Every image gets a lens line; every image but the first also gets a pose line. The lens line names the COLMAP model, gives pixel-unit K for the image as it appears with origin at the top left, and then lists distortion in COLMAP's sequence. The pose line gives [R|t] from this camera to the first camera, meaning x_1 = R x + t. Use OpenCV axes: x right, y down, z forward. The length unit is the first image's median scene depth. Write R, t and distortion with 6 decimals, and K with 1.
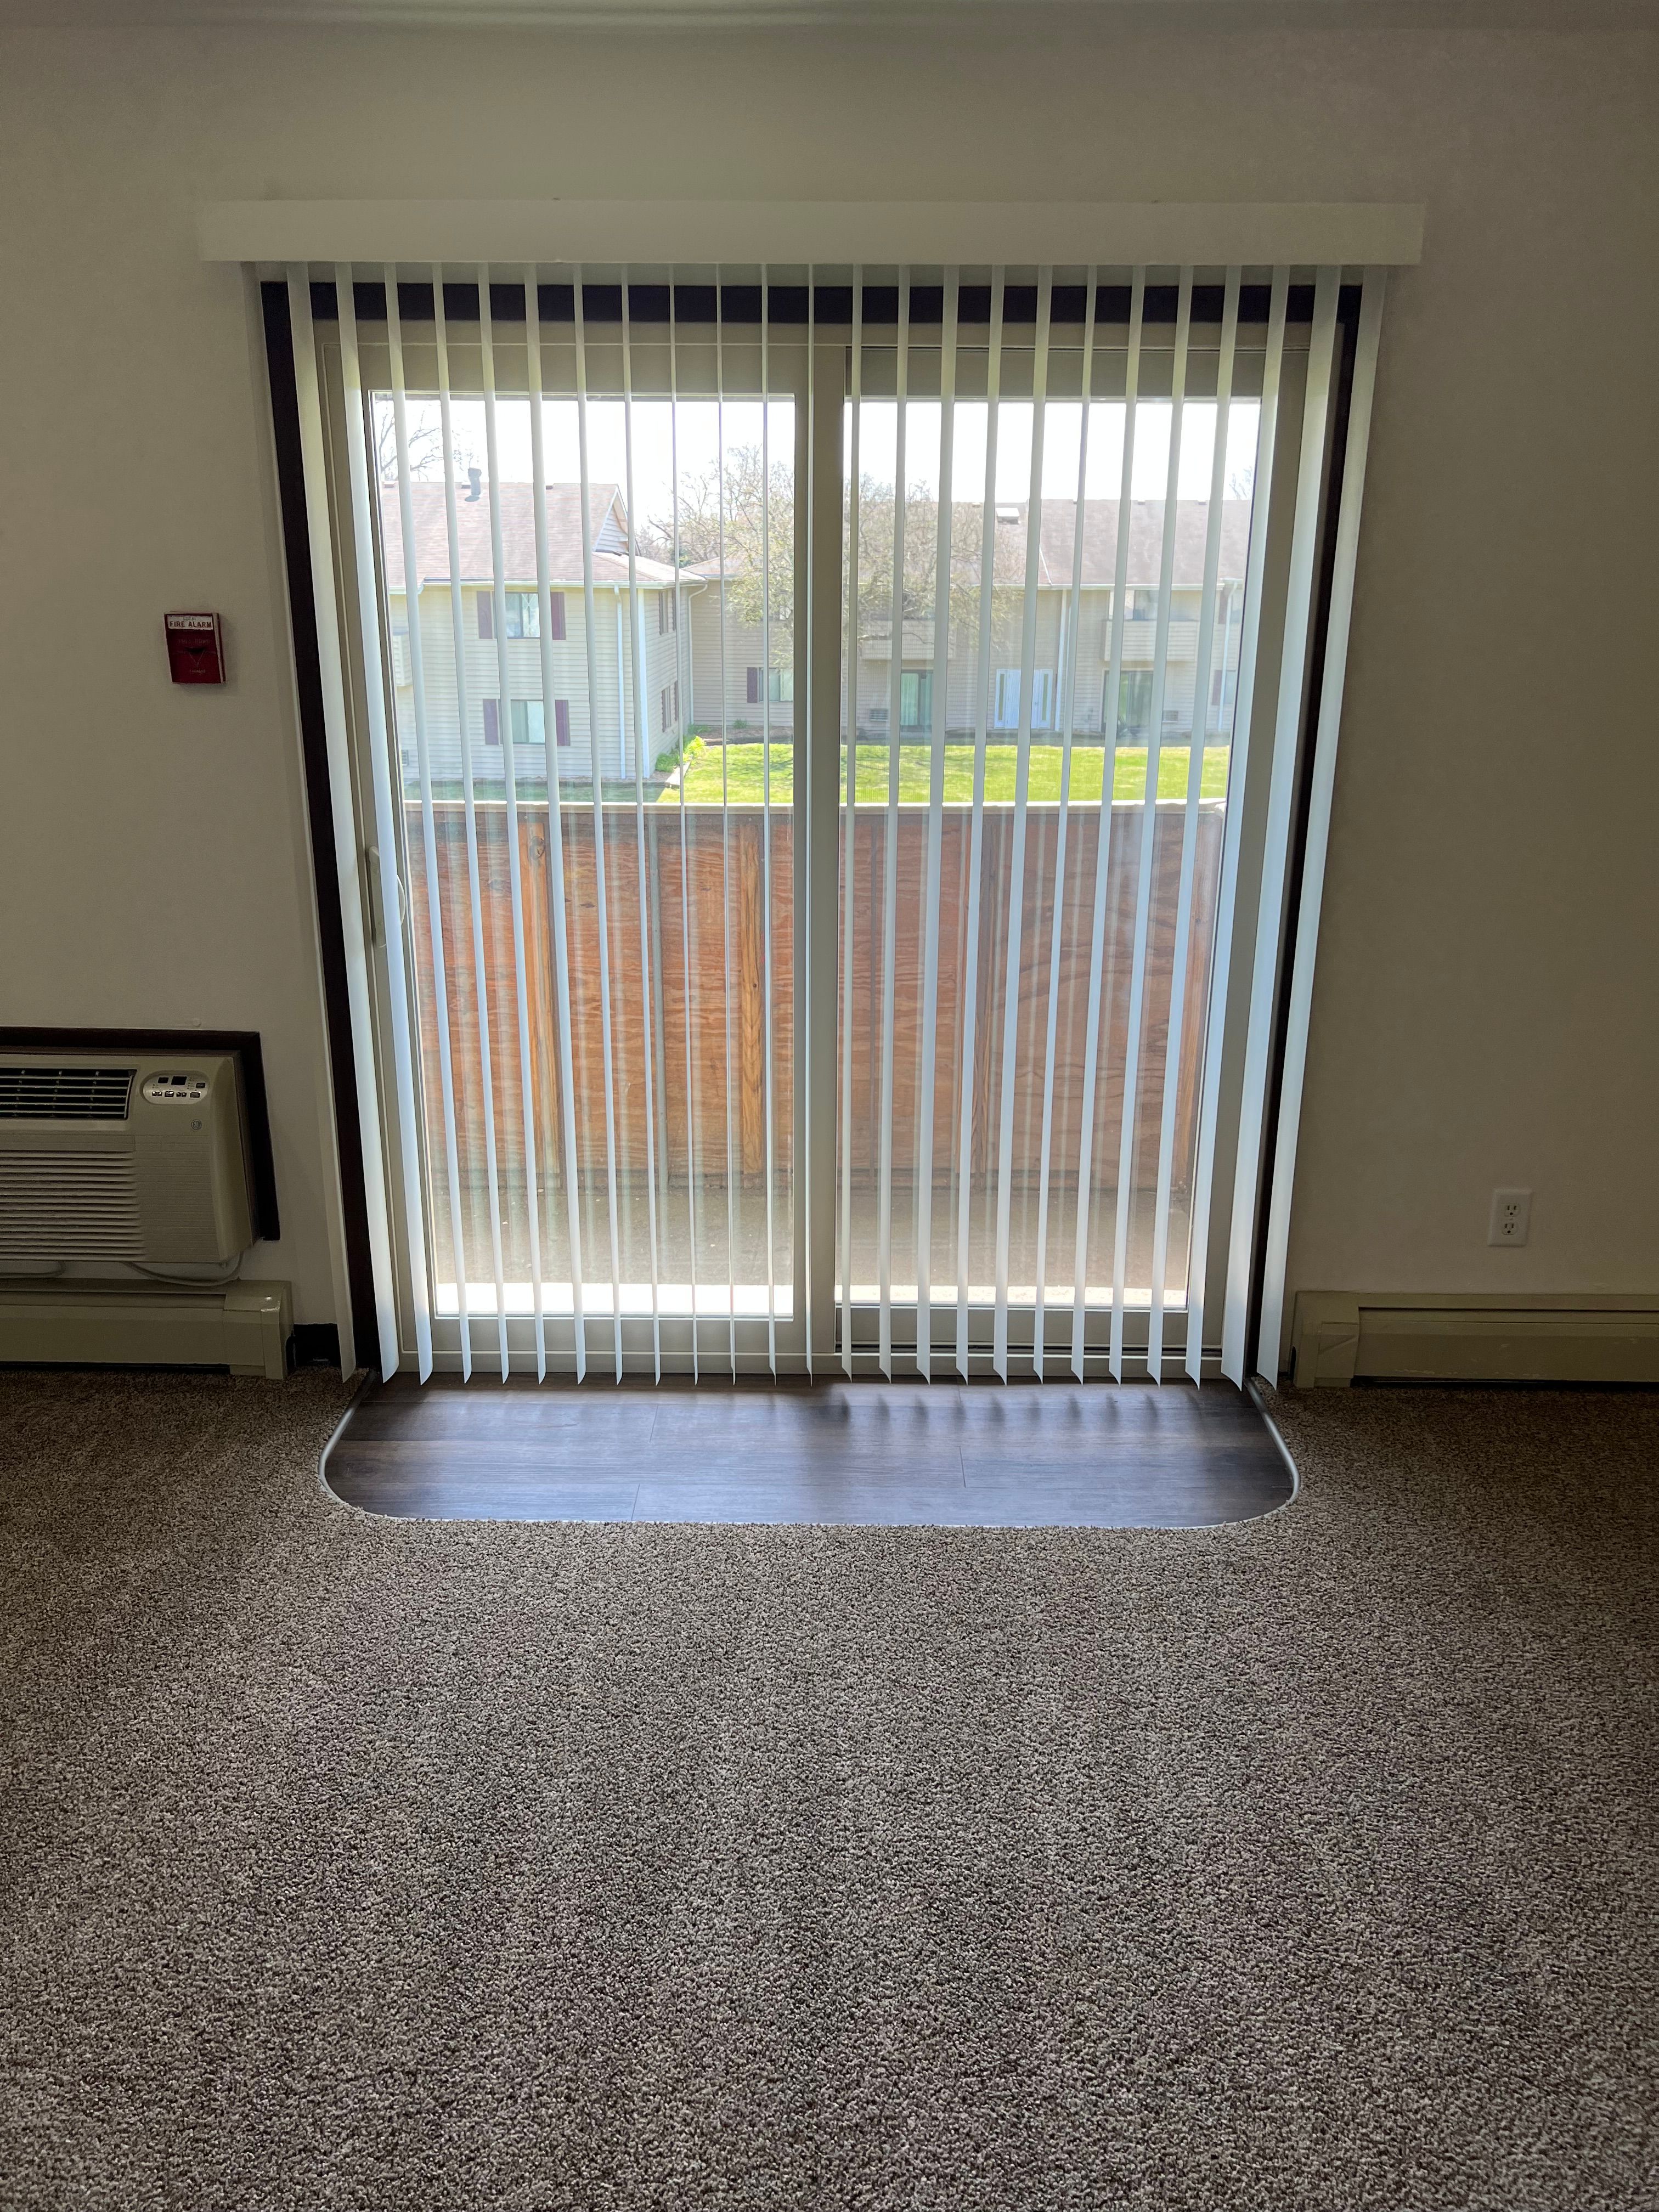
lens RADIAL K [[1830.9, 0, 823.2], [0, 1830.9, 1112.8], [0, 0, 1]] dist [0.066107, -0.002892]
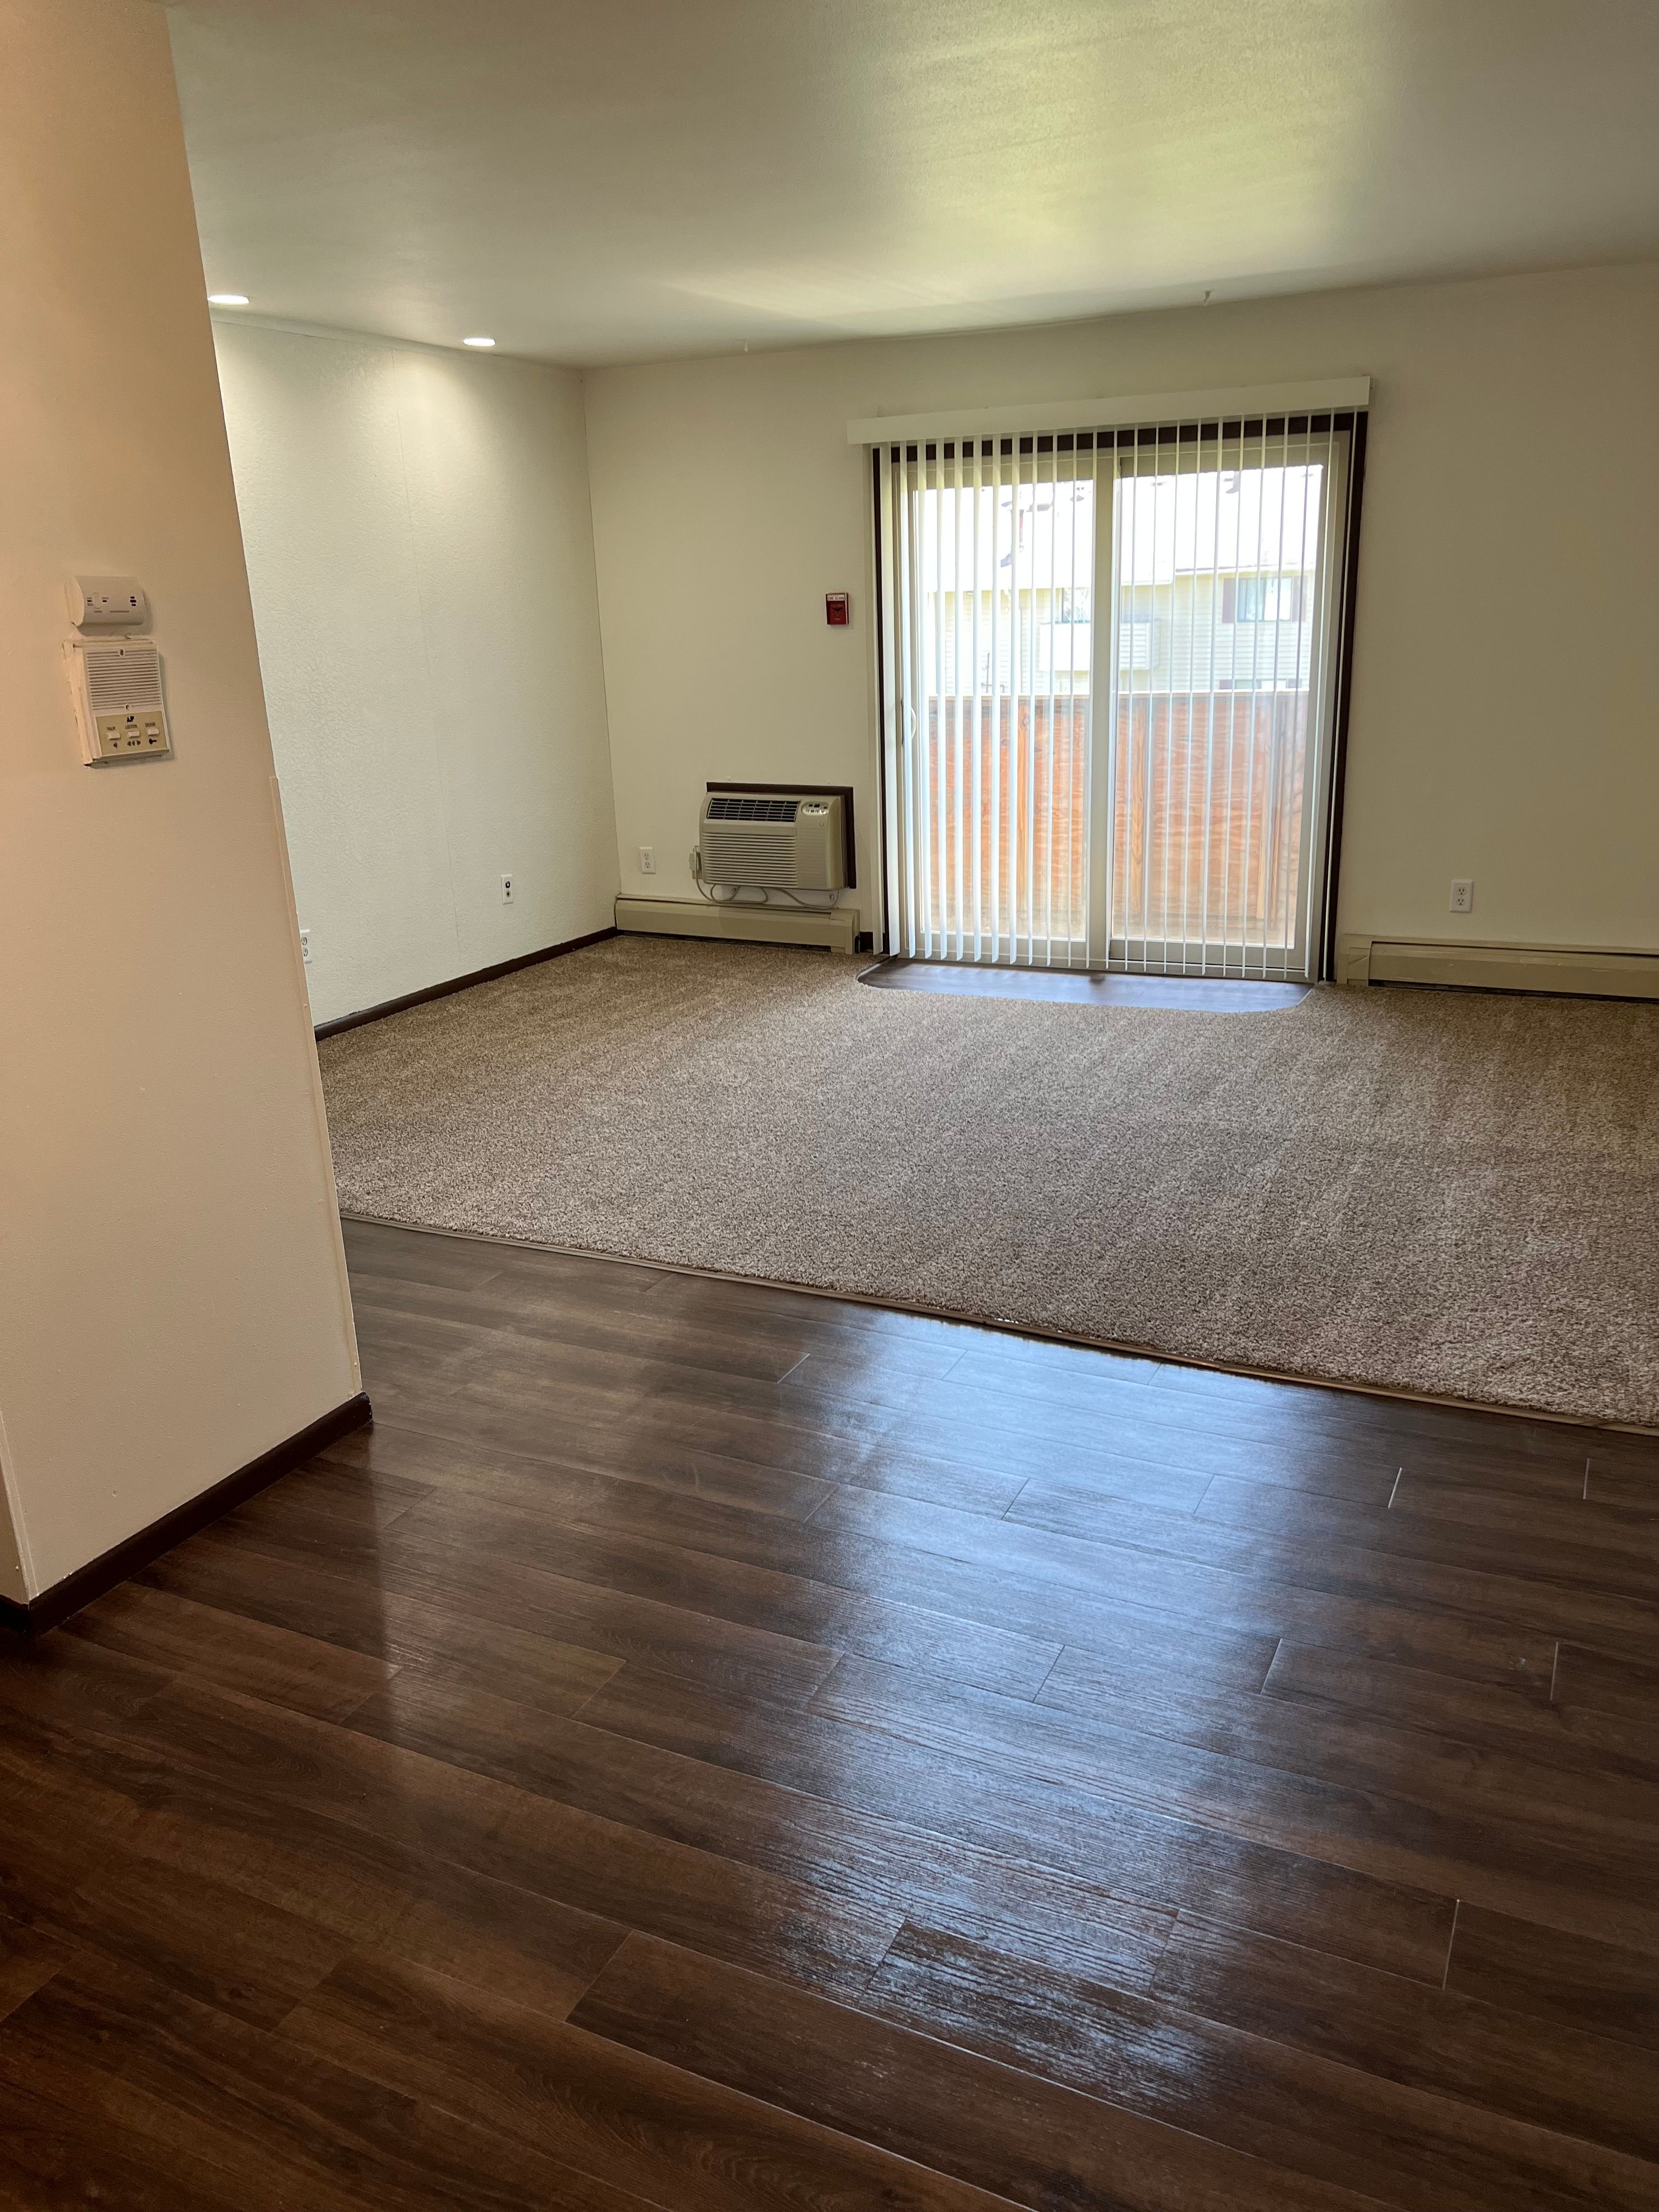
lens RADIAL K [[1649.4, 0, 829.5], [0, 1649.4, 1106.0], [0, 0, 1]] dist [0.040260, -0.051706]
pose [[0.908302, 0.089625, -0.408602, 0.509926], [-0.098877, 0.995099, -0.001528, 0.342486], [0.406462, 0.041789, 0.912712, -0.795287]]
